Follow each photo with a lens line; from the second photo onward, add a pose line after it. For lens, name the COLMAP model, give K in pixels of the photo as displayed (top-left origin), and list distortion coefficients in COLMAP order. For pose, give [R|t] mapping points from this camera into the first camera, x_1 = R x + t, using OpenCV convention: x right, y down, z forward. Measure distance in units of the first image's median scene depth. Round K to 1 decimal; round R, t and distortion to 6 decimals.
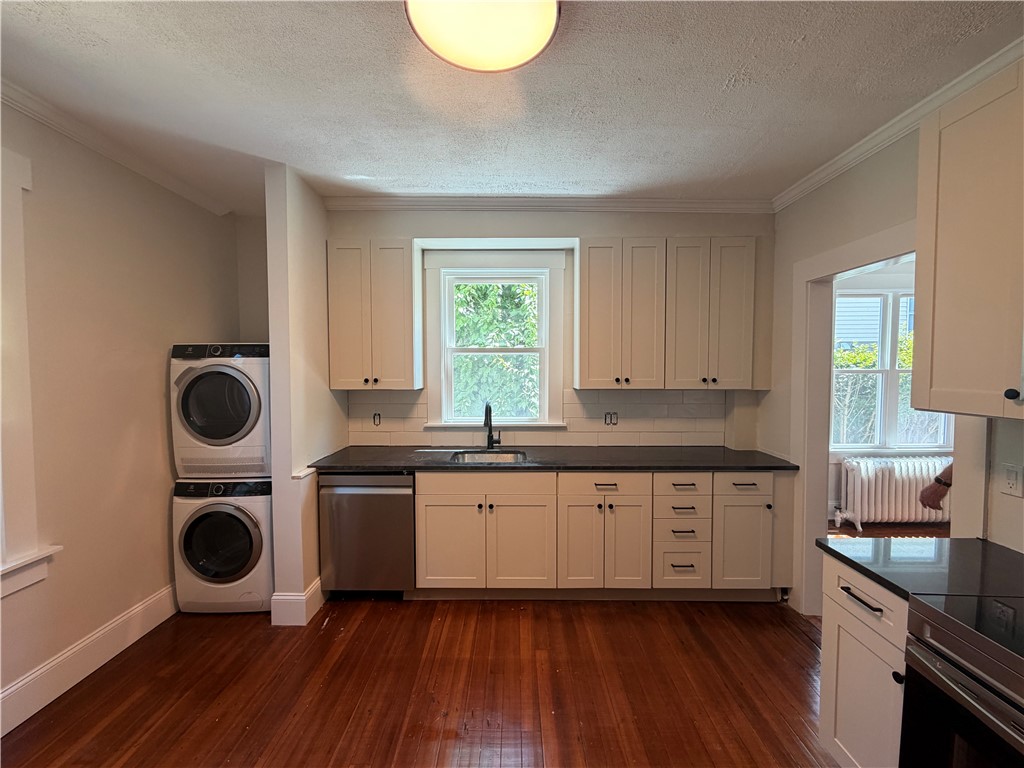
lens RADIAL K [[409.9, 0, 510.8], [0, 409.9, 382.8], [0, 0, 1]] dist [0.000946, -0.000259]
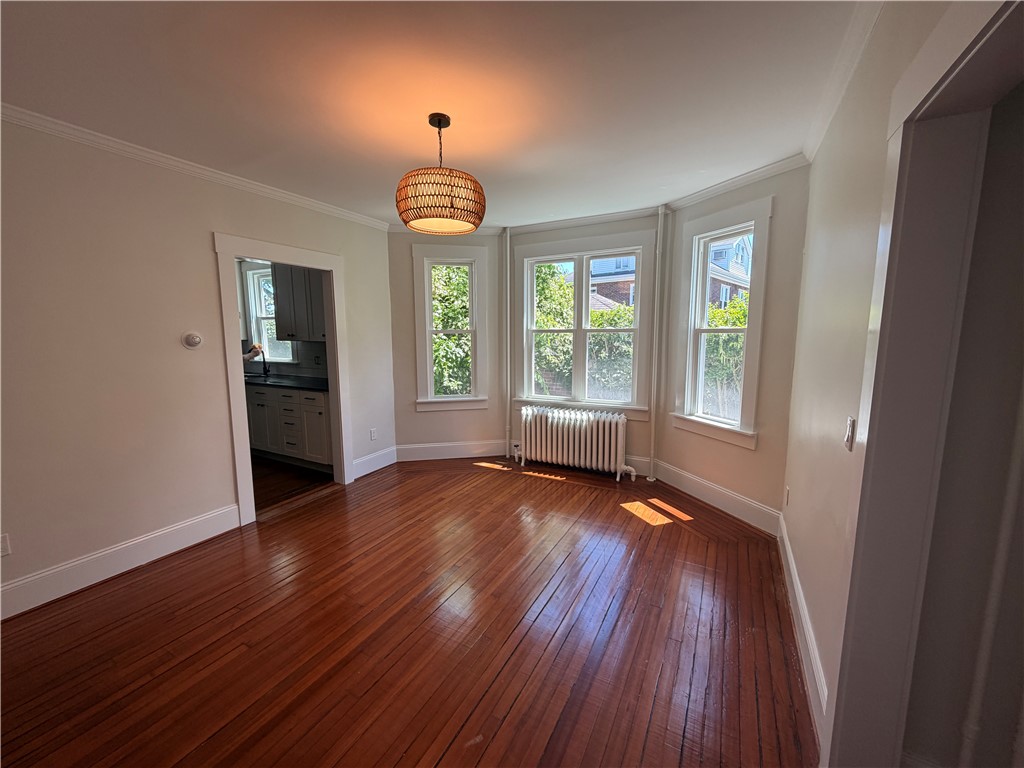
lens RADIAL K [[409.9, 0, 510.8], [0, 409.9, 382.8], [0, 0, 1]] dist [0.000946, -0.000259]
pose [[0.885015, 0.057488, -0.462000, 2.016137], [-0.014097, 0.995201, 0.096831, 0.013786], [0.465350, -0.079184, 0.881578, -0.065768]]
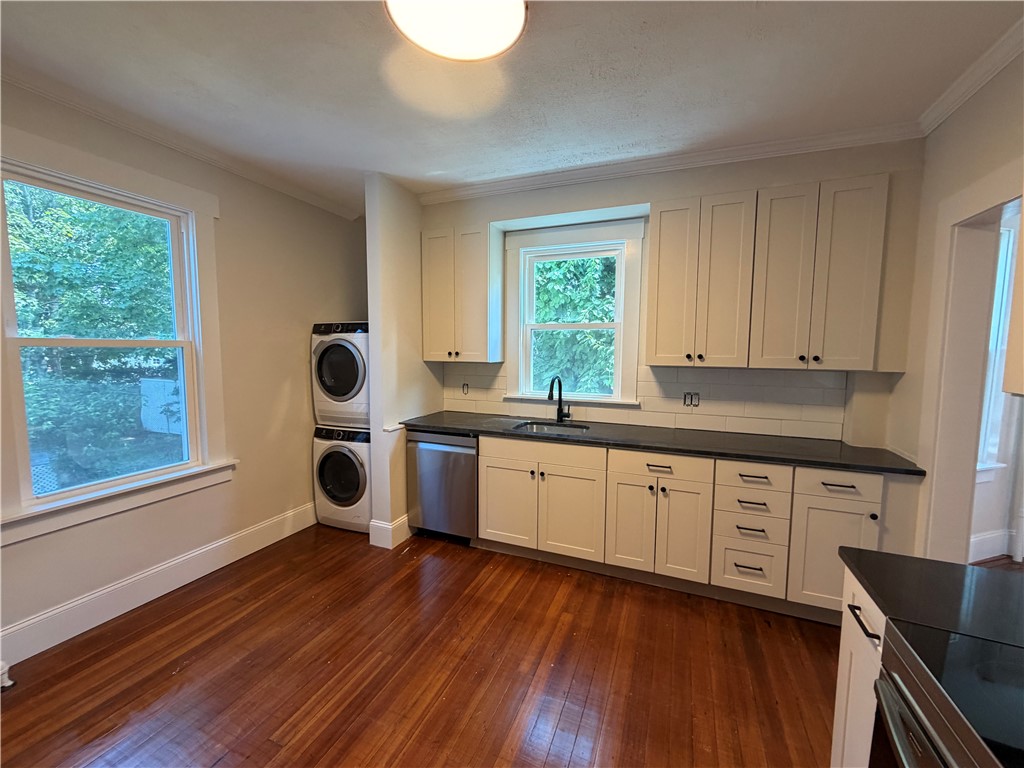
lens RADIAL K [[409.9, 0, 510.8], [0, 409.9, 382.8], [0, 0, 1]] dist [0.000946, -0.000259]
pose [[0.926772, 0.039550, -0.373536, 0.259424], [-0.022206, 0.998471, 0.050623, 0.015905], [0.374967, -0.038621, 0.926233, 0.003491]]
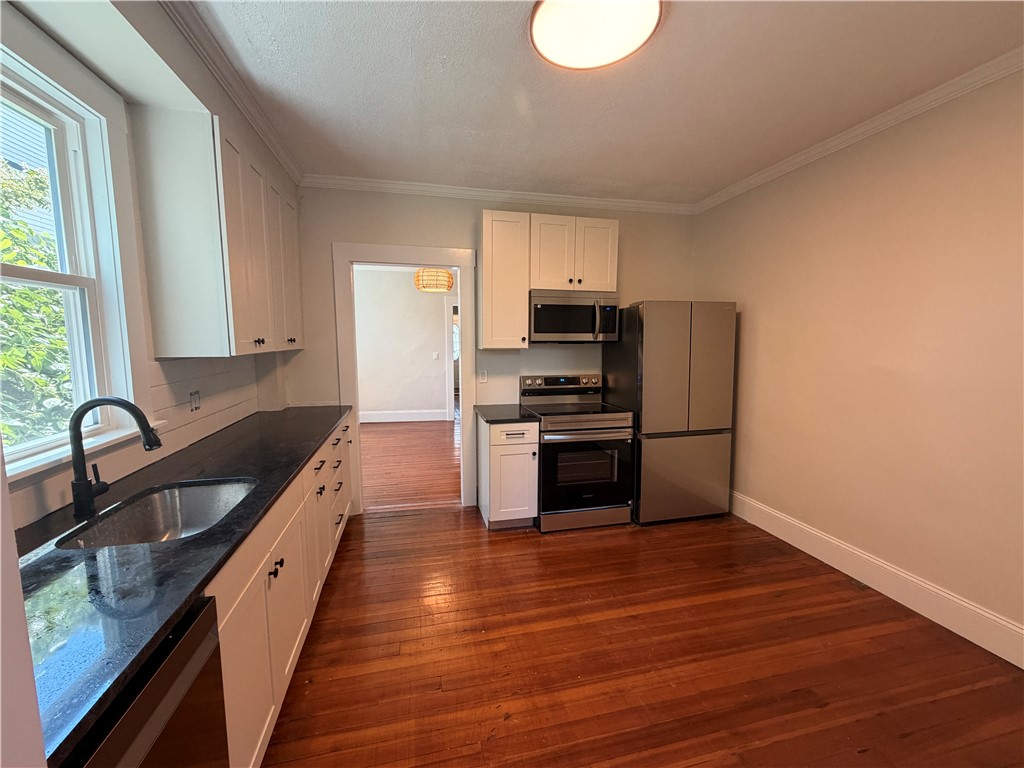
lens RADIAL K [[409.9, 0, 510.8], [0, 409.9, 382.8], [0, 0, 1]] dist [0.000946, -0.000259]
pose [[-0.243392, -0.110057, 0.963664, -0.649392], [0.032718, 0.992044, 0.121562, -0.008662], [-0.969376, 0.061117, -0.237855, 0.805013]]
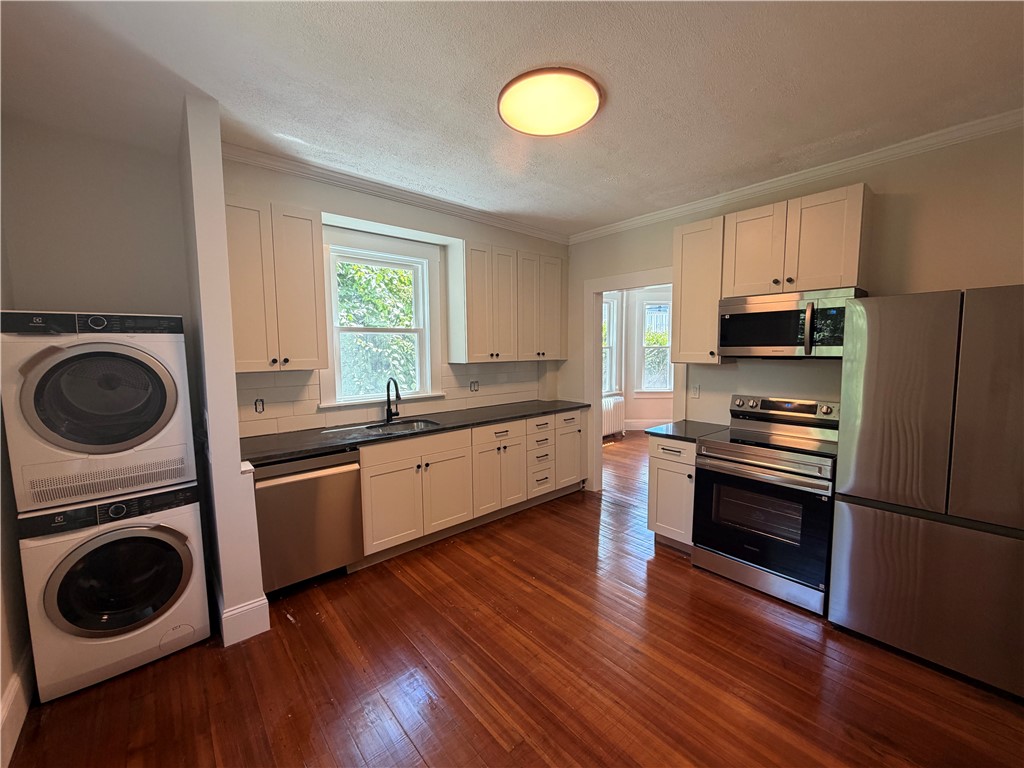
lens RADIAL K [[409.9, 0, 510.8], [0, 409.9, 382.8], [0, 0, 1]] dist [0.000946, -0.000259]
pose [[0.747453, -0.063913, 0.661233, -0.623611], [0.033856, 0.997733, 0.058168, 0.008442], [-0.663451, -0.021091, 0.747922, -0.025364]]
